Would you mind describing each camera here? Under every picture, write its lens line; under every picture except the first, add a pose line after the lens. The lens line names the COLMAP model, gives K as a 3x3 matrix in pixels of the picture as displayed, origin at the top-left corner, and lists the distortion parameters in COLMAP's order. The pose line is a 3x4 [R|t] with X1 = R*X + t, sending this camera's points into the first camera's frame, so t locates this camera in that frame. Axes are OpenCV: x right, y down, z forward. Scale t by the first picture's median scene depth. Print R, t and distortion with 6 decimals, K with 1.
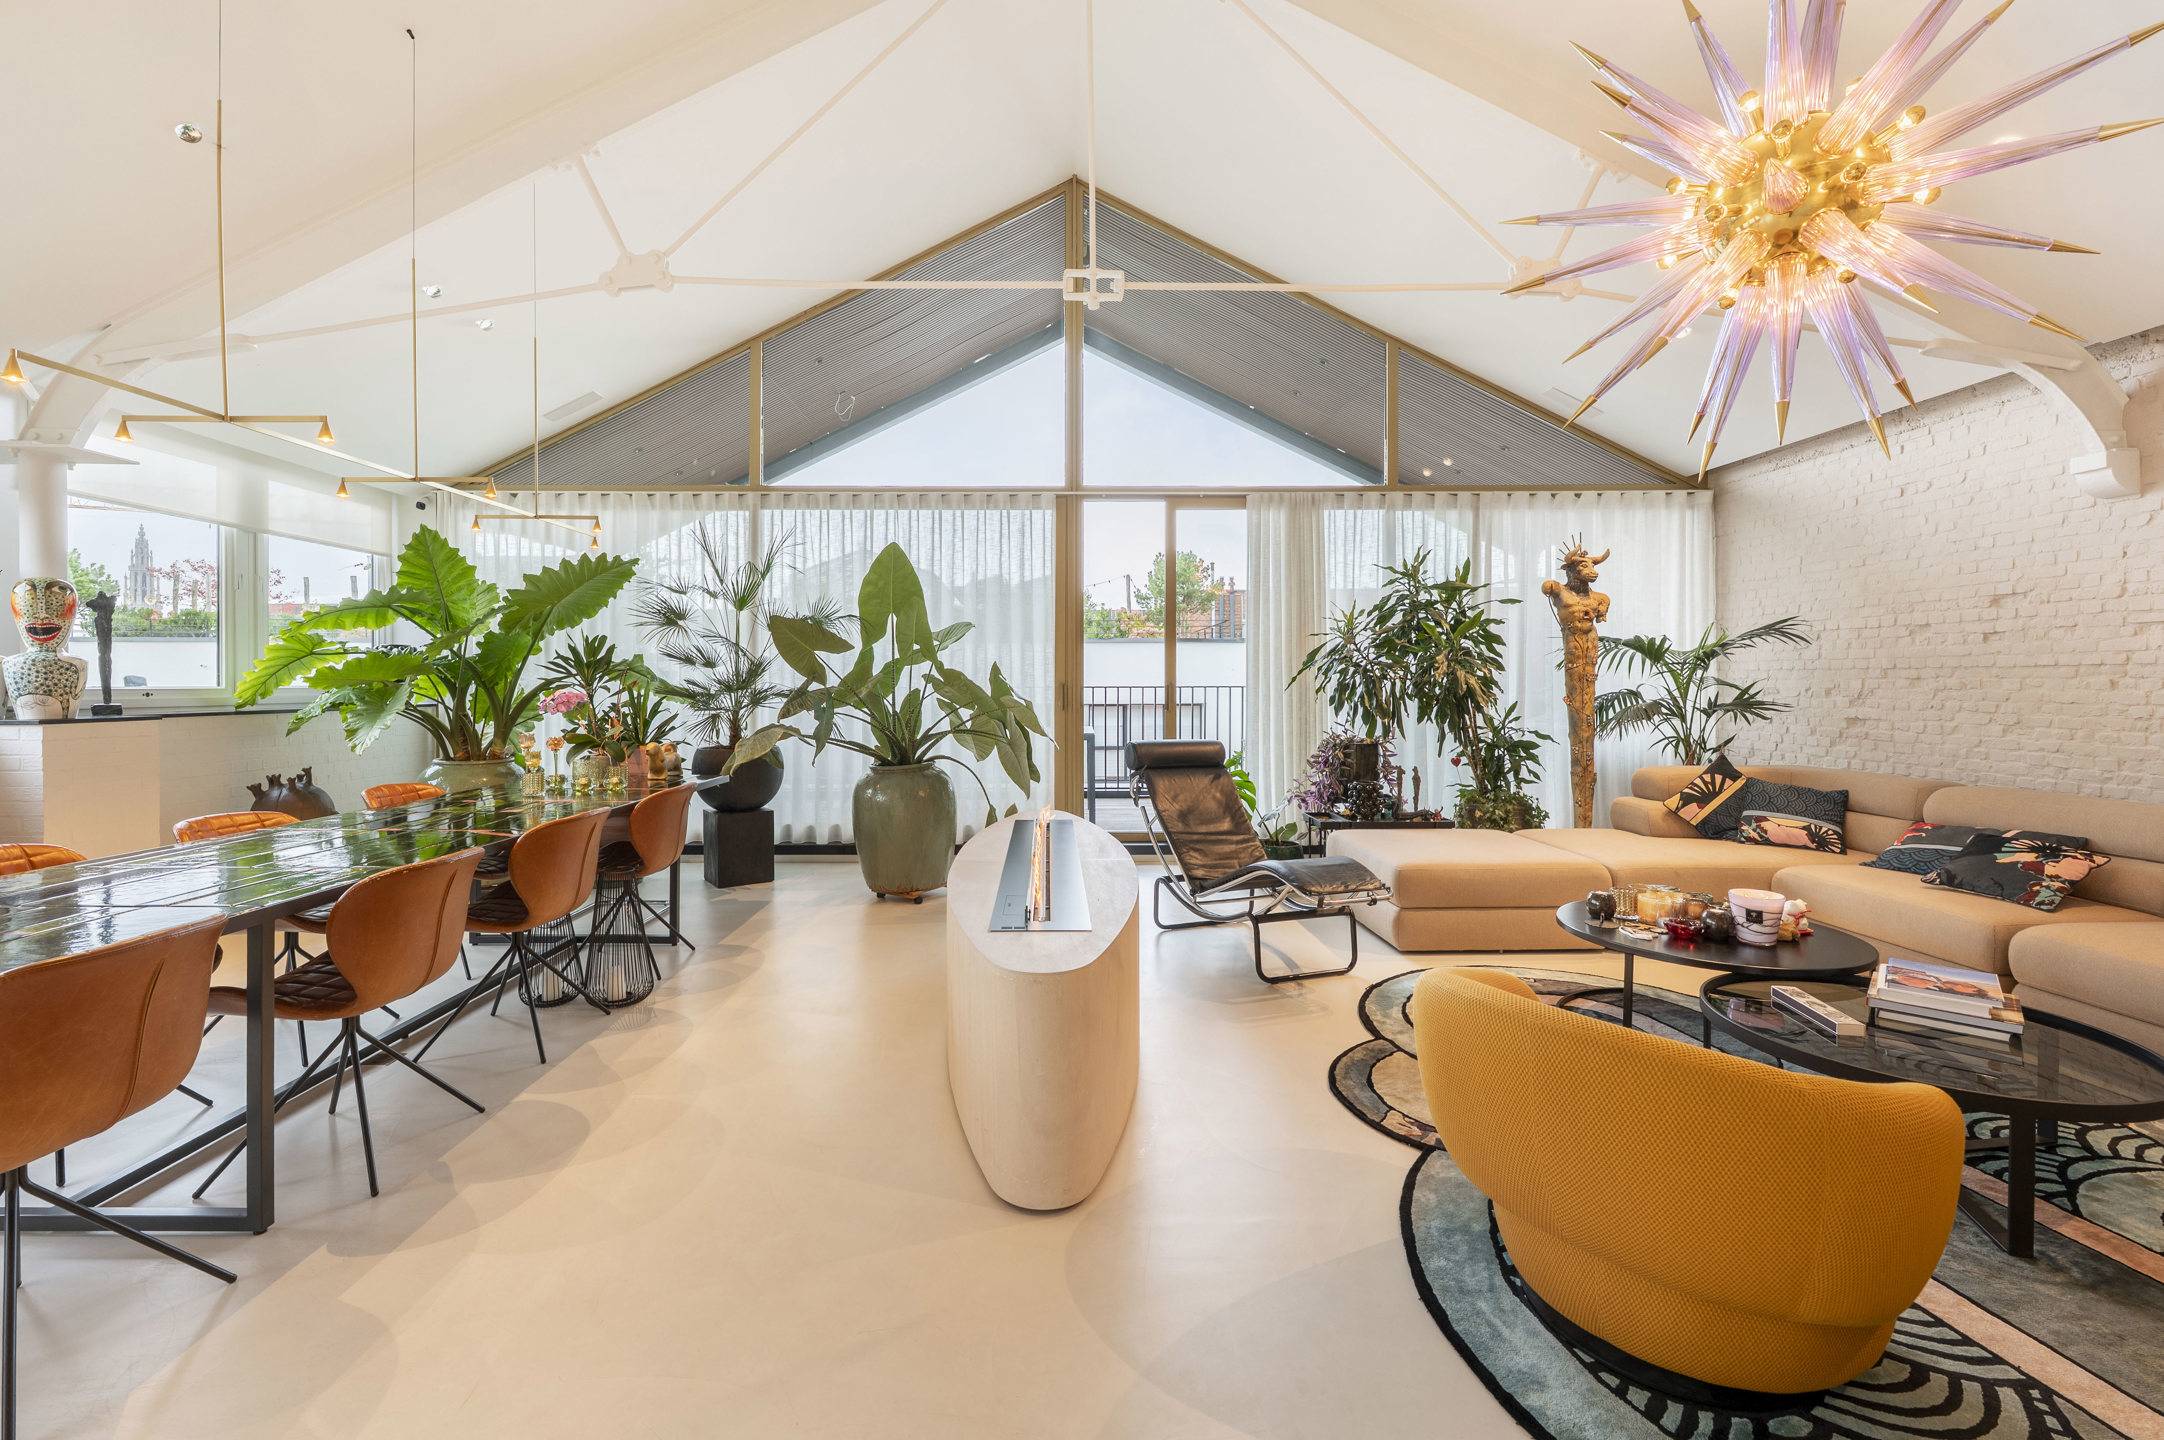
lens RADIAL K [[901.2, 0, 1062.4], [0, 901.2, 681.6], [0, 0, 1]] dist [-0.002736, -0.000219]
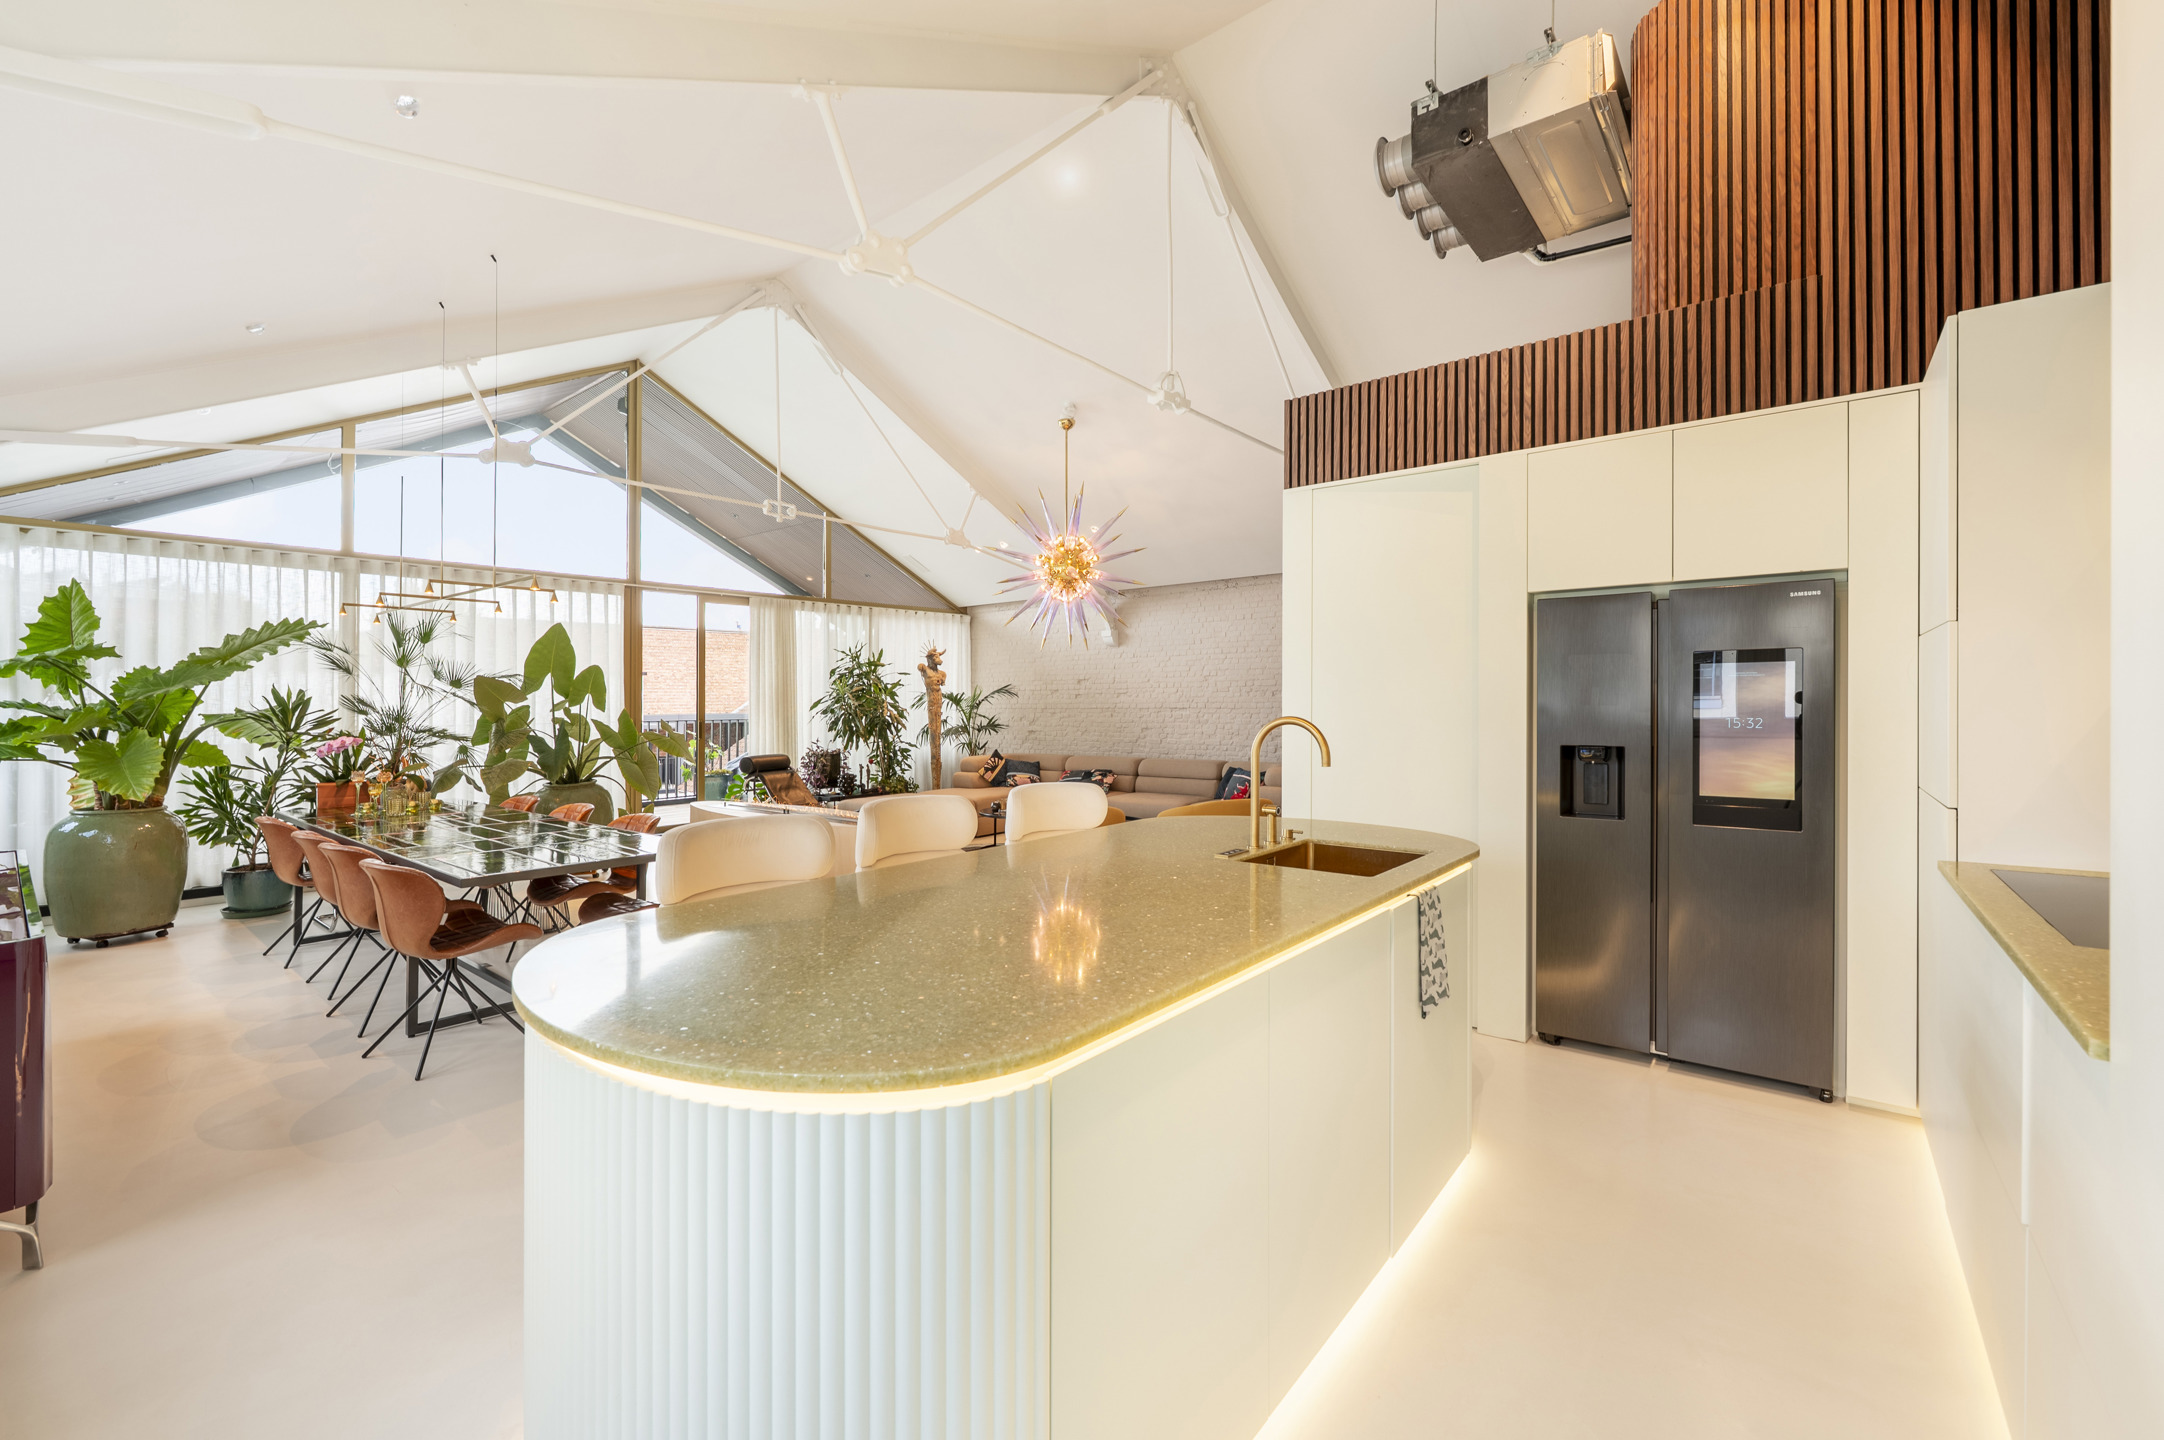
lens RADIAL K [[901.2, 0, 1062.4], [0, 901.2, 681.6], [0, 0, 1]] dist [-0.002736, -0.000219]
pose [[0.646094, 0.013944, 0.763131, -0.740926], [0.007420, 0.999671, -0.024548, -0.024207], [-0.763222, 0.021523, 0.645778, -0.476923]]
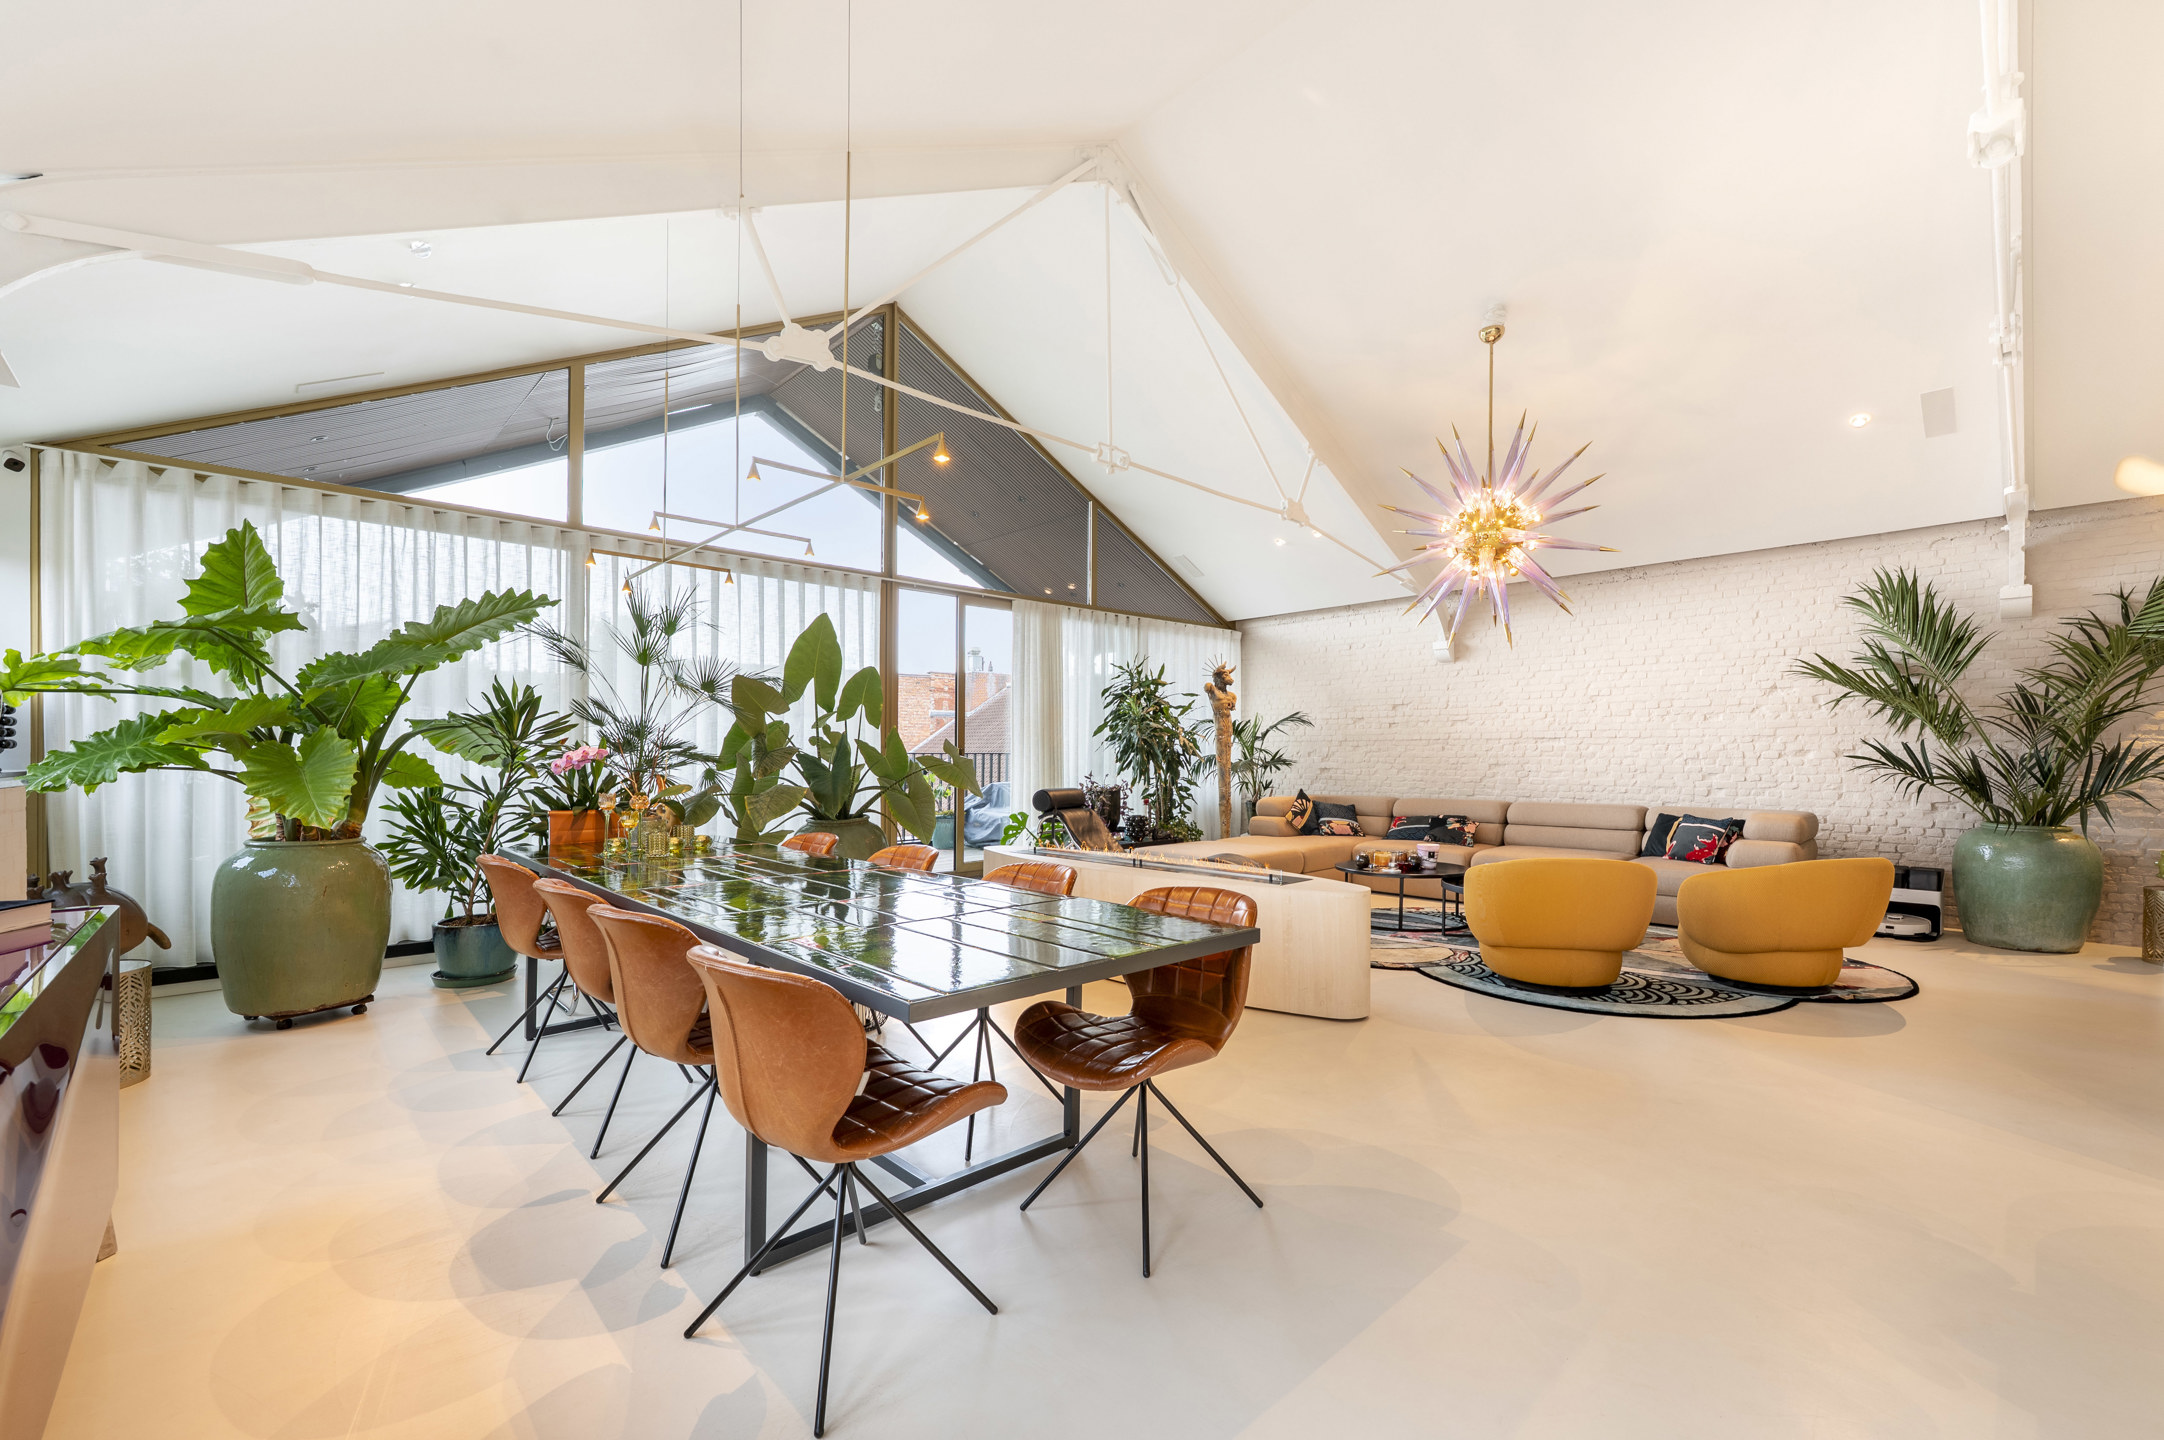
lens RADIAL K [[893.5, 0, 1084.4], [0, 893.5, 740.4], [0, 0, 1]] dist [-0.001229, -0.000244]
pose [[0.733520, 0.012534, 0.679553, -0.683952], [-0.000553, 0.999841, -0.017844, 0.016659], [-0.679668, 0.012713, 0.733410, 0.006165]]
